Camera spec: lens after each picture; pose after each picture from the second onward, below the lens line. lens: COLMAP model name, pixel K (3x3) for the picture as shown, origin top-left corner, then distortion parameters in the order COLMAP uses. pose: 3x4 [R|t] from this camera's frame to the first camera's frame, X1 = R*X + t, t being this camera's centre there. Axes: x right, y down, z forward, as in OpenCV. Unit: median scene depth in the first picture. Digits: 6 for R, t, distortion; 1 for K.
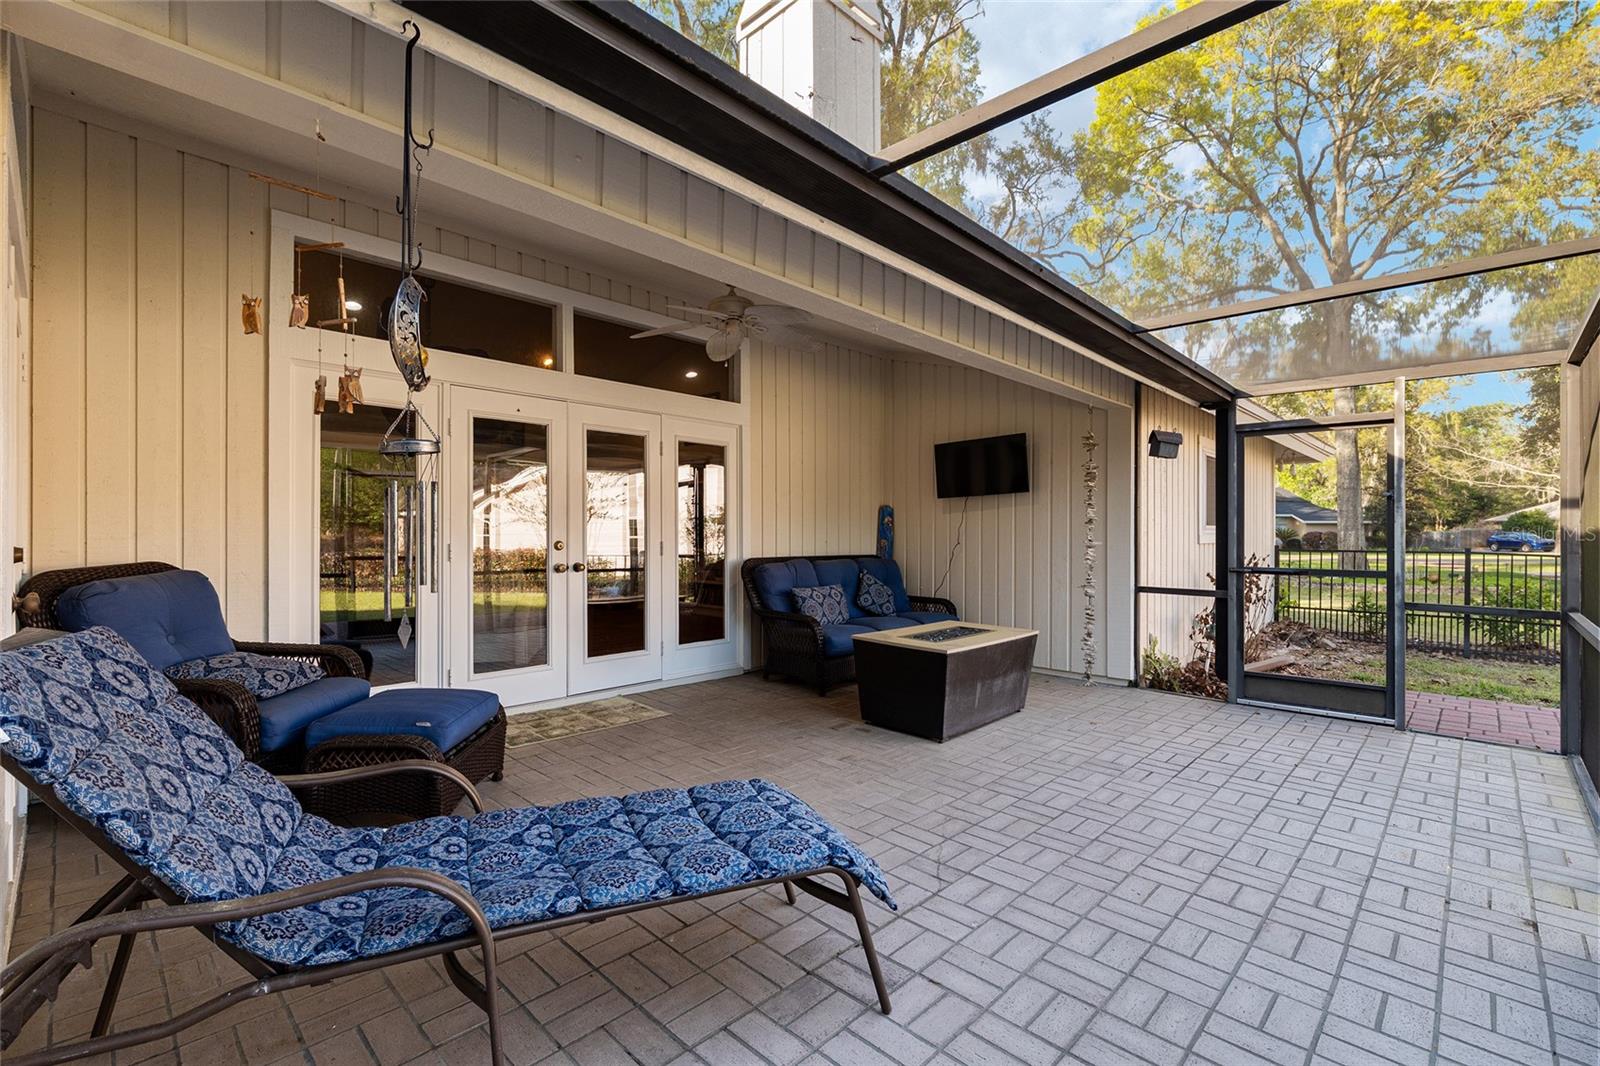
lens RADIAL K [[702.1, 0, 800.0], [0, 702.1, 533.0], [0, 0, 1]] dist [-0.000518, -0.000475]
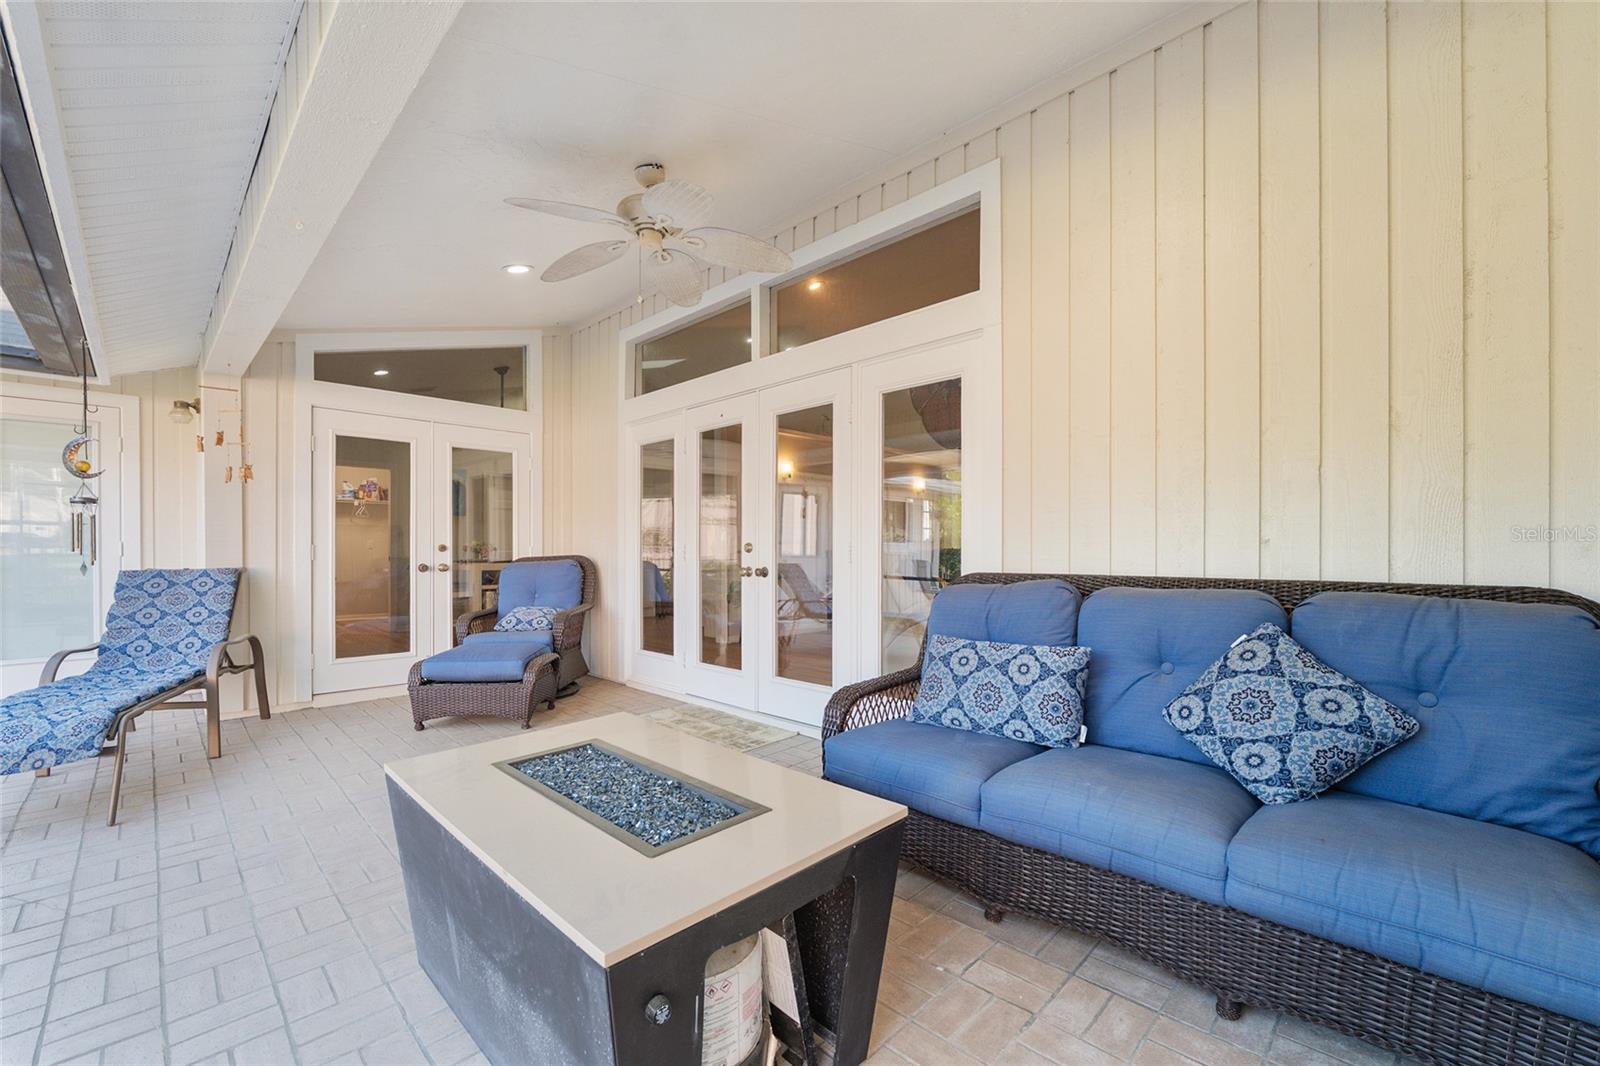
lens RADIAL K [[643.3, 0, 800.3], [0, 643.3, 554.2], [0, 0, 1]] dist [-0.007637, -0.000205]
pose [[-0.015816, 0.002863, -0.999871, 0.625260], [0.005027, 0.999983, 0.002783, 0.034584], [0.999862, -0.004982, -0.015830, 1.283522]]
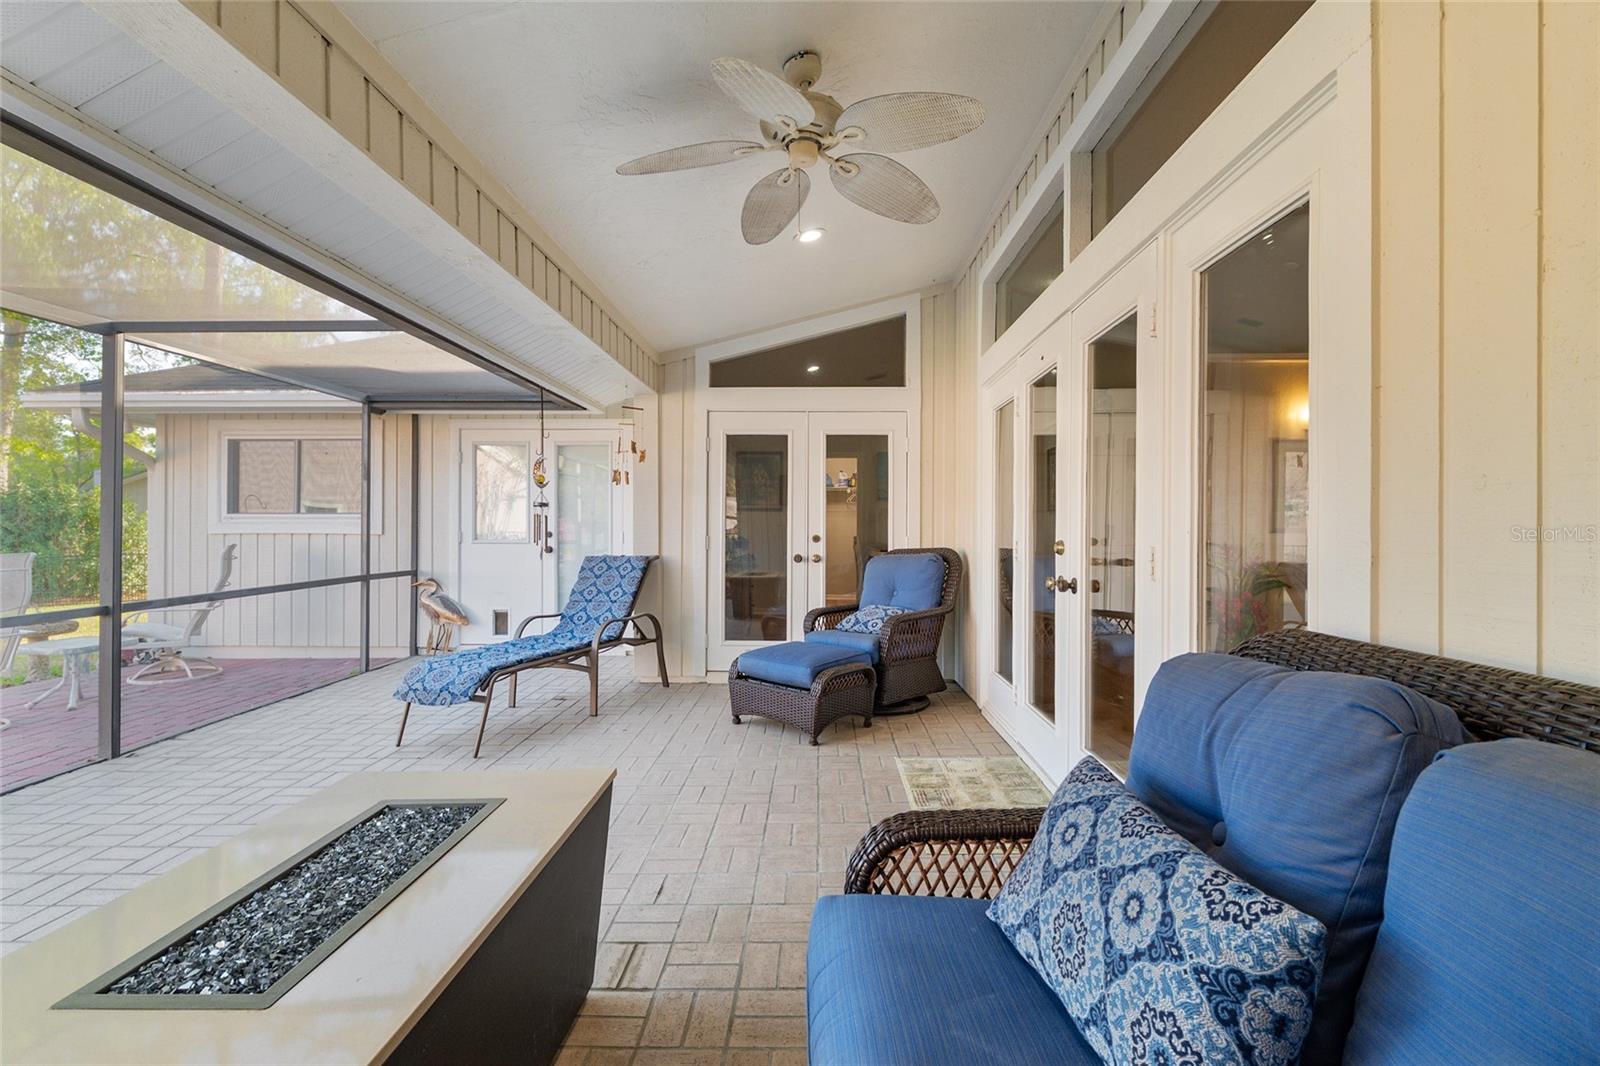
lens RADIAL K [[711.3, 0, 808.8], [0, 711.3, 529.2], [0, 0, 1]] dist [0.000806, -0.000159]
pose [[-0.726061, -0.004883, -0.687613, 0.316428], [-0.001359, 0.999983, -0.005667, 0.010887], [0.687629, -0.003180, -0.726055, 1.561670]]
